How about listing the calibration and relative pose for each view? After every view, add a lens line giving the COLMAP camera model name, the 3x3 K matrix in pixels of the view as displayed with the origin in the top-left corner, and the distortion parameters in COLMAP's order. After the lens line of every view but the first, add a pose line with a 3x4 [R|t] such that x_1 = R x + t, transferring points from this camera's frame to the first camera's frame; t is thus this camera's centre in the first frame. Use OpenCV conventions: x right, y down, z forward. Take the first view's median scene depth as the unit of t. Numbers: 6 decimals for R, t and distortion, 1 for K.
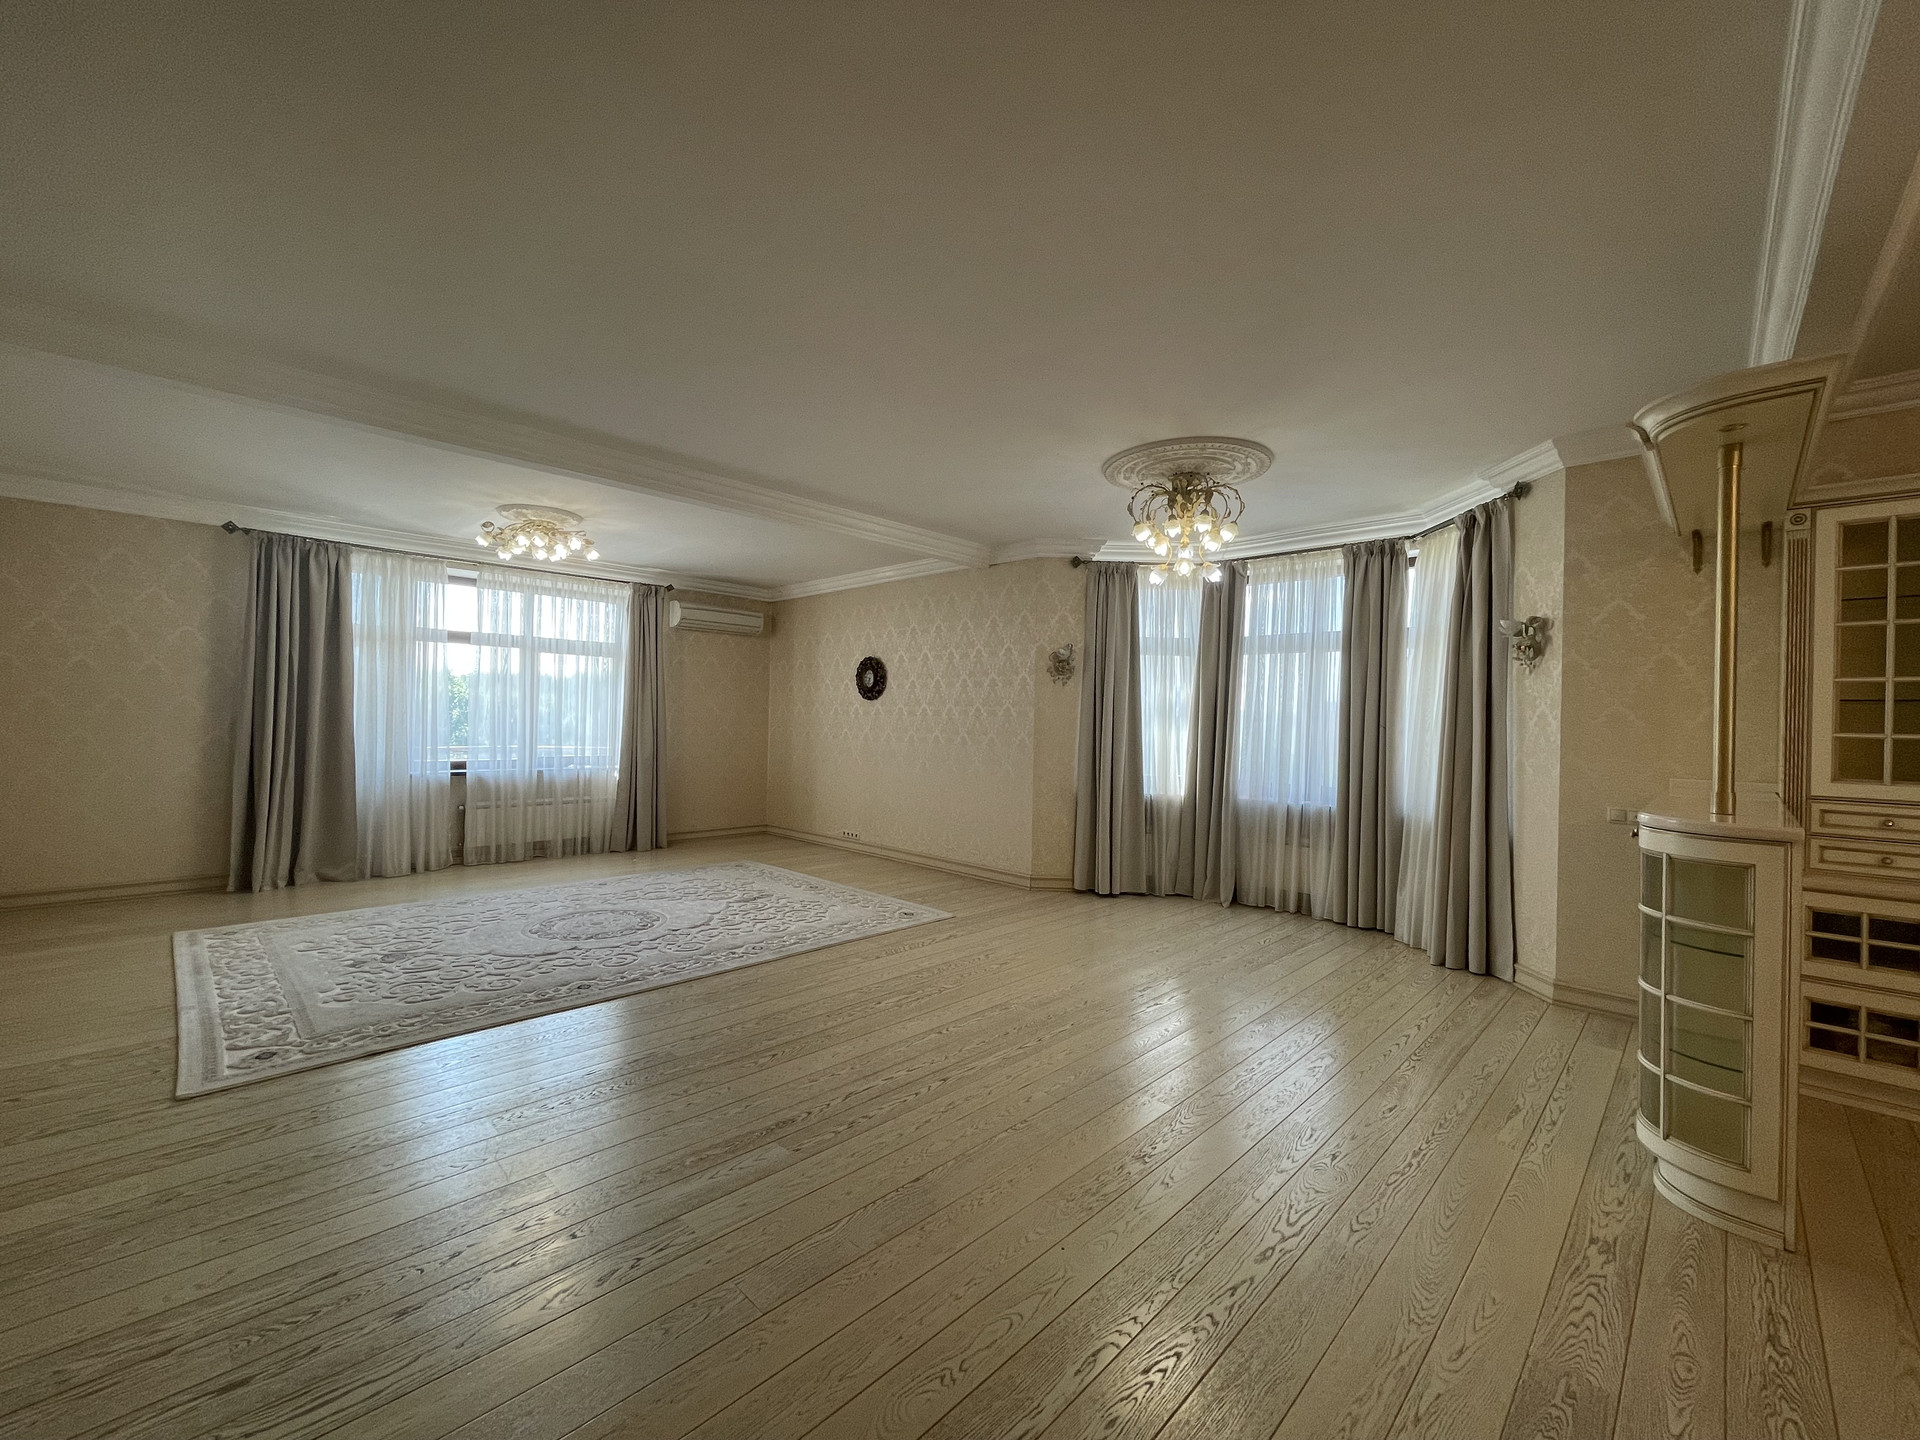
lens RADIAL K [[777.6, 0, 950.6], [0, 777.6, 719.5], [0, 0, 1]] dist [-0.003484, 0.000128]
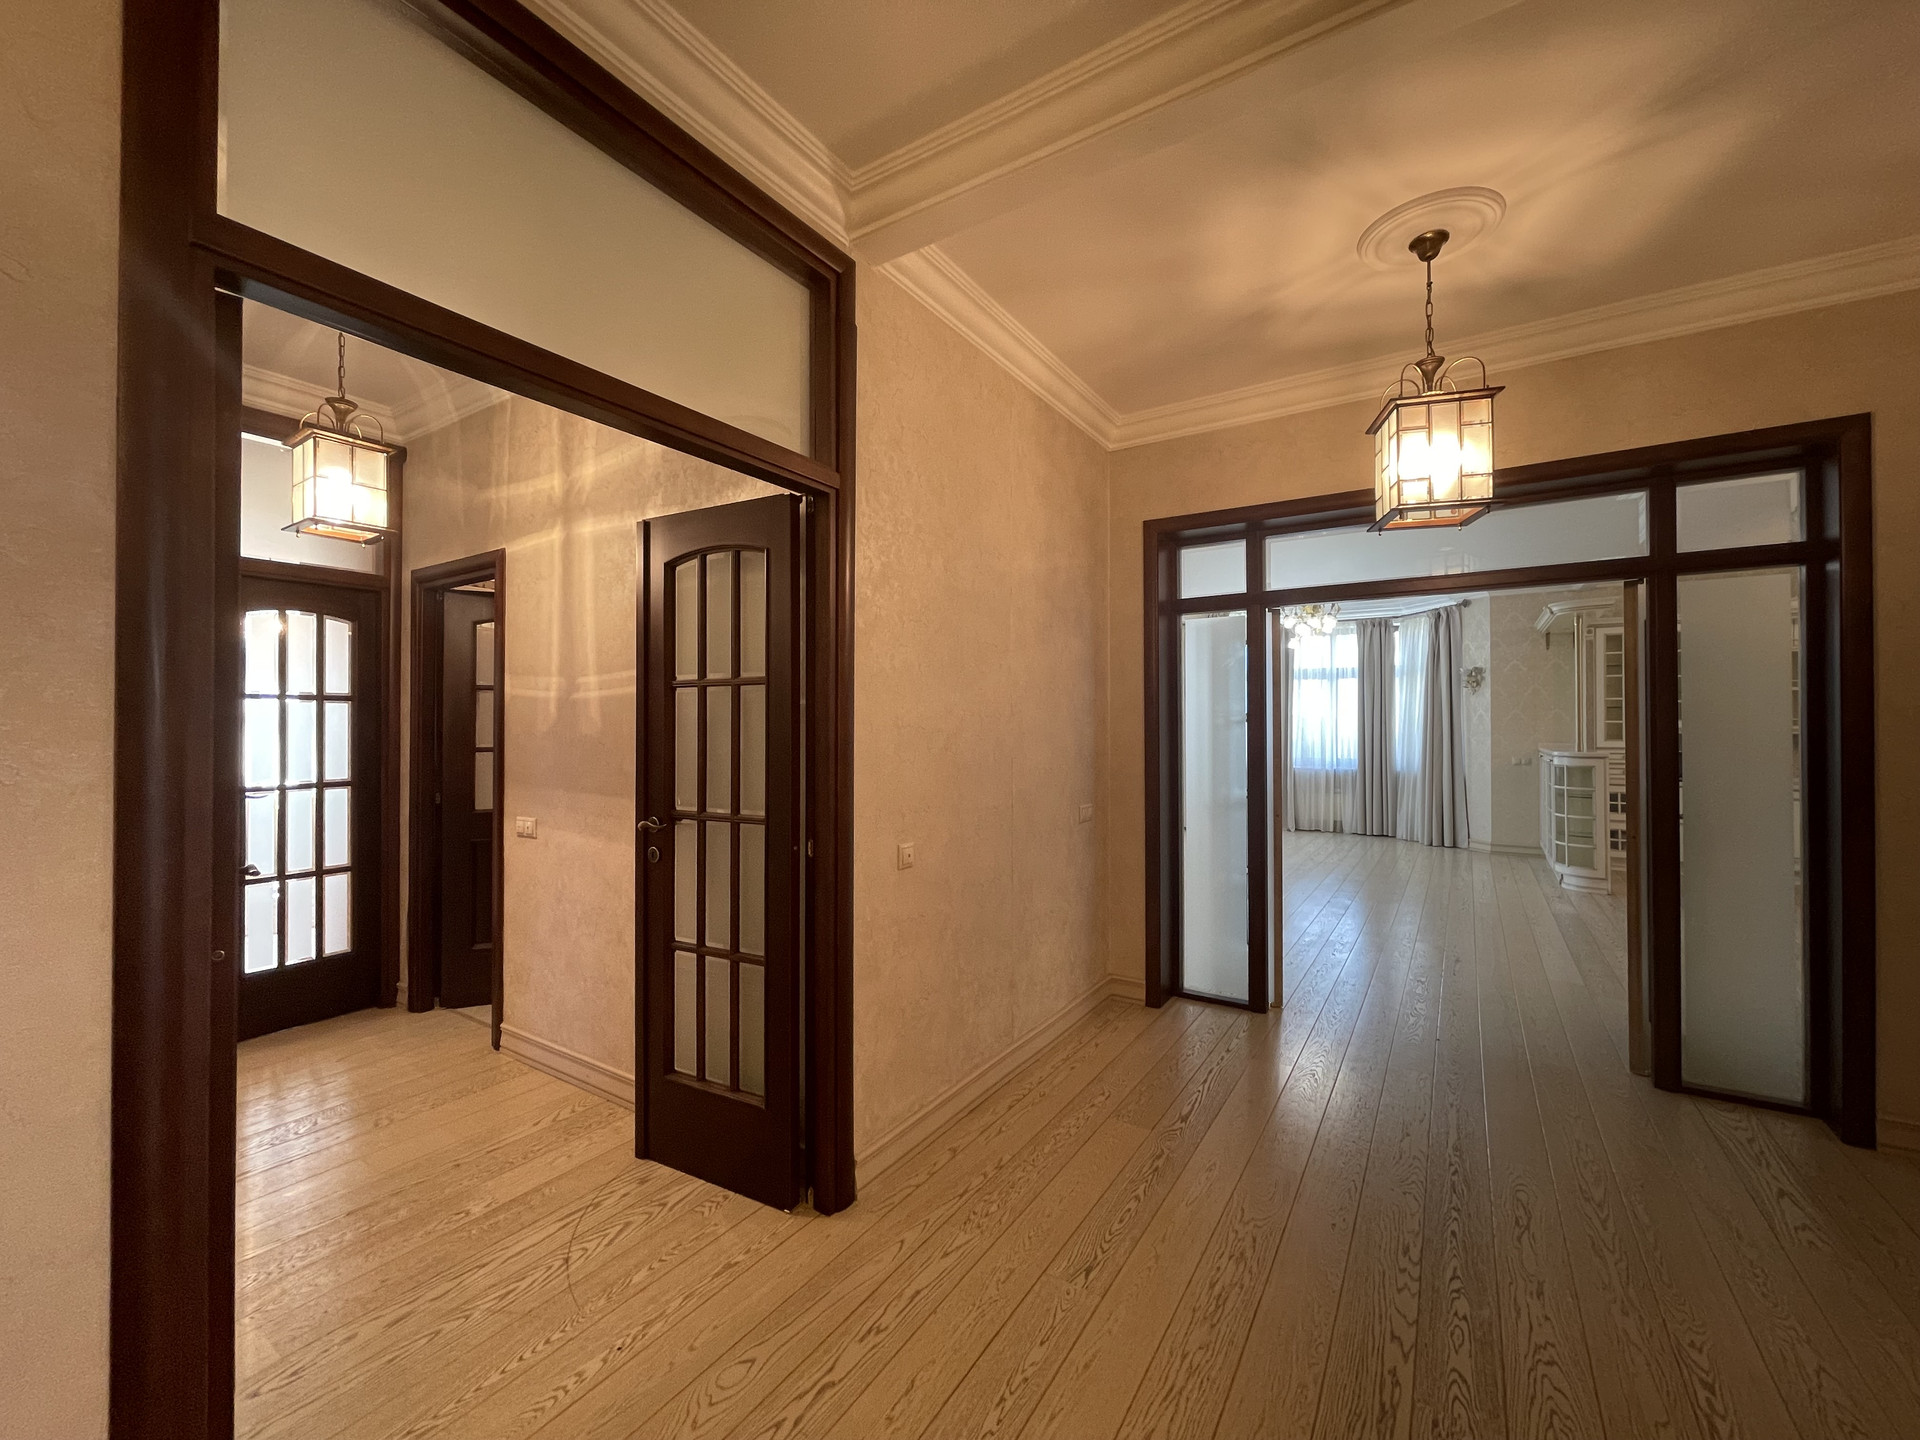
lens RADIAL K [[777.6, 0, 970.0], [0, 777.6, 718.1], [0, 0, 1]] dist [-0.003484, 0.000128]
pose [[0.977139, -0.017669, 0.211866, -0.886630], [0.019455, 0.999791, -0.006349, -0.009181], [-0.211709, 0.010326, 0.977278, -0.642556]]
